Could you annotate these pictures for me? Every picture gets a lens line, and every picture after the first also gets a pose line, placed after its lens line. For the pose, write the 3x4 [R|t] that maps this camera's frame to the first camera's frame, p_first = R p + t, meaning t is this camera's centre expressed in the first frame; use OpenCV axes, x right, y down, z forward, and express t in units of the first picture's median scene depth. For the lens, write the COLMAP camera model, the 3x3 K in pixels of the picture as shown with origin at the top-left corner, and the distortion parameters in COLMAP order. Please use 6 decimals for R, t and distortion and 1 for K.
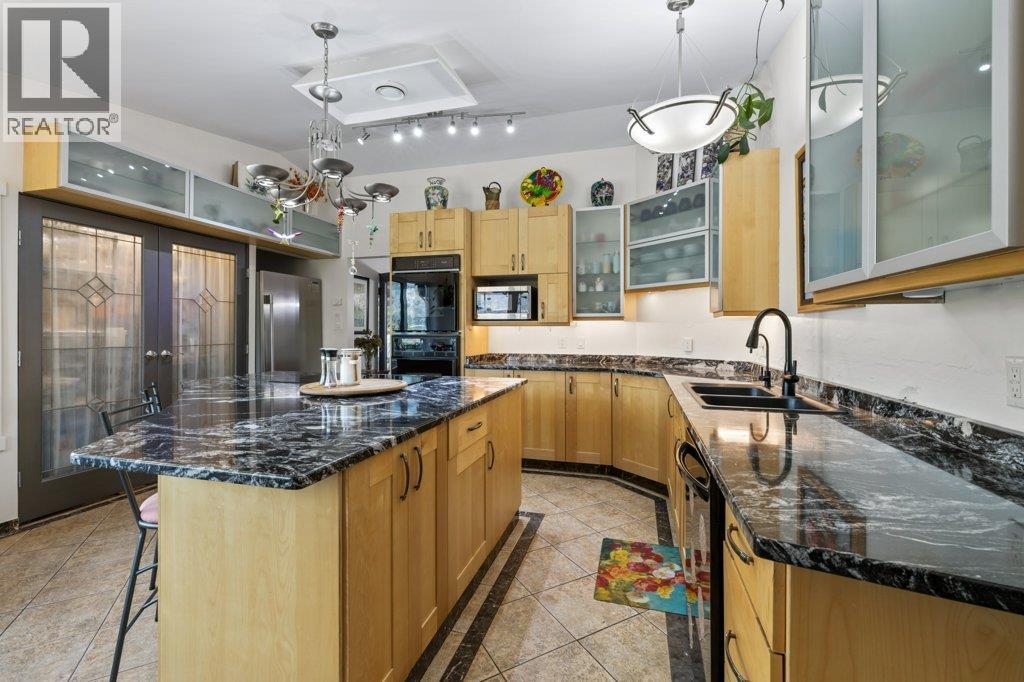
lens RADIAL K [[432.5, 0, 511.4], [0, 432.5, 333.1], [0, 0, 1]] dist [0.000131, 0.000206]
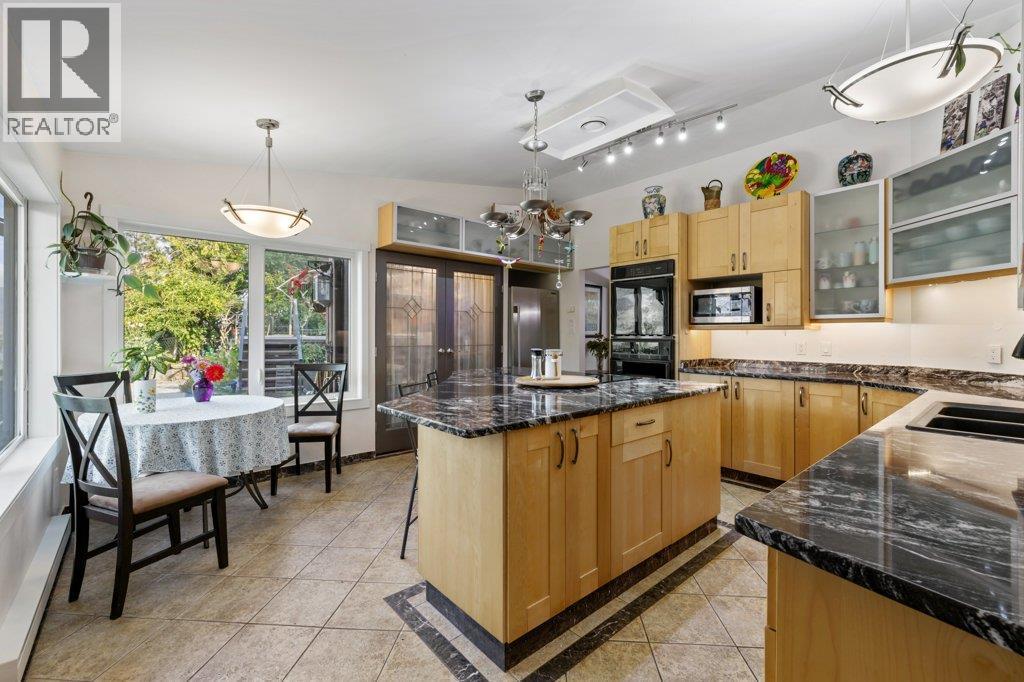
lens RADIAL K [[432.5, 0, 515.8], [0, 432.5, 338.0], [0, 0, 1]] dist [0.000131, 0.000206]
pose [[0.840904, 0.005265, -0.541158, 0.158233], [-0.003561, 0.999985, 0.004195, -0.000934], [0.541172, -0.001600, 0.840910, -0.066957]]
